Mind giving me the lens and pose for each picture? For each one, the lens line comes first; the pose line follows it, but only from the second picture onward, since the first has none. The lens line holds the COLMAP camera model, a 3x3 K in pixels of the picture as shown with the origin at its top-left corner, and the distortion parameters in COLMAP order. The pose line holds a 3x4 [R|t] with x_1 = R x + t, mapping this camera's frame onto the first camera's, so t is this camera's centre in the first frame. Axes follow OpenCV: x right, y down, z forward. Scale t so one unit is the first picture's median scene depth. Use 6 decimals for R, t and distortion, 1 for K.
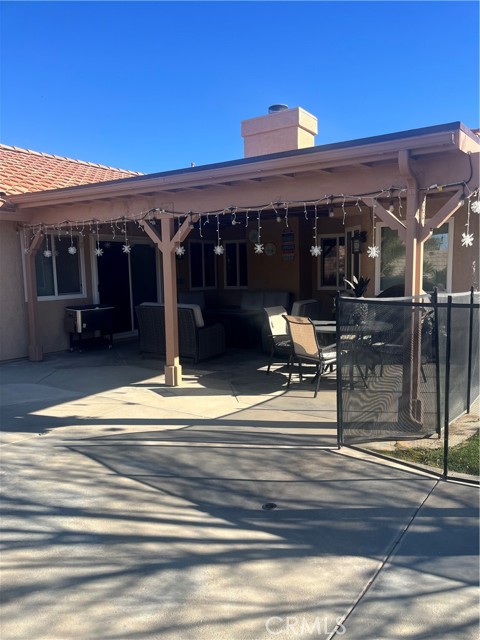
lens RADIAL K [[491.7, 0, 240.0], [0, 491.7, 320.0], [0, 0, 1]] dist [-0.008383, -0.001499]
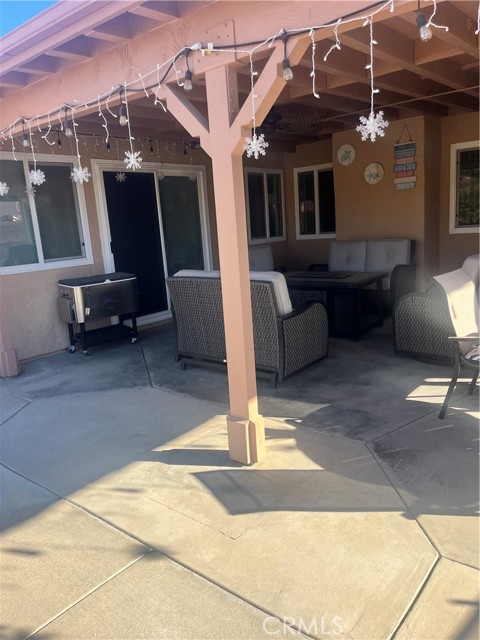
lens RADIAL K [[506.6, 0, 218.4], [0, 506.6, 317.7], [0, 0, 1]] dist [-0.001896, -0.001049]
pose [[0.989606, -0.027297, -0.141188, -0.084178], [0.039586, 0.995596, 0.084976, -0.034170], [0.138247, -0.089682, 0.986329, 0.499202]]
